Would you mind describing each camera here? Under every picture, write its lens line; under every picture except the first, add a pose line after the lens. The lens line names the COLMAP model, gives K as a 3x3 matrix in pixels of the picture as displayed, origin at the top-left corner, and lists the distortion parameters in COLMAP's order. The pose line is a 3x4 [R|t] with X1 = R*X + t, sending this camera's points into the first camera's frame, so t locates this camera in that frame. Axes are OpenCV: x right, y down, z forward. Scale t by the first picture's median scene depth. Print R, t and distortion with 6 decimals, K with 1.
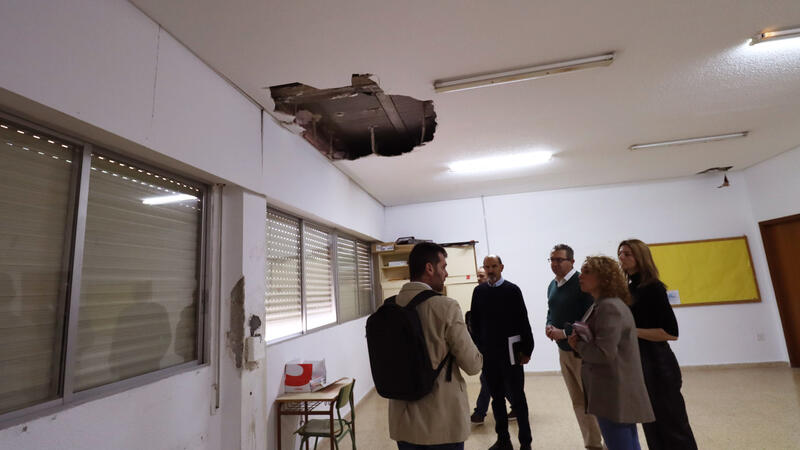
lens RADIAL K [[372.8, 0, 400.4], [0, 372.8, 187.8], [0, 0, 1]] dist [-0.000194, -0.004279]
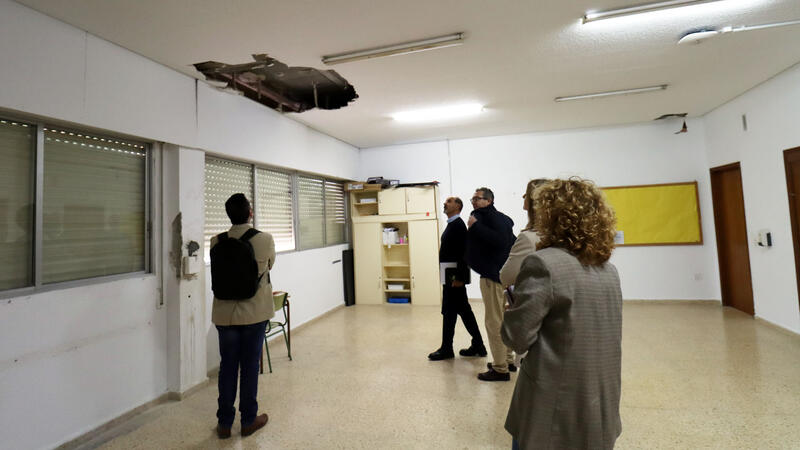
lens RADIAL K [[383.3, 0, 399.4], [0, 383.3, 164.5], [0, 0, 1]] dist [-0.001436, -0.000709]
pose [[0.995735, 0.010827, -0.091617, 0.291894], [-0.000118, 0.993238, 0.116094, -0.054149], [0.092254, -0.115588, 0.989004, -0.156133]]
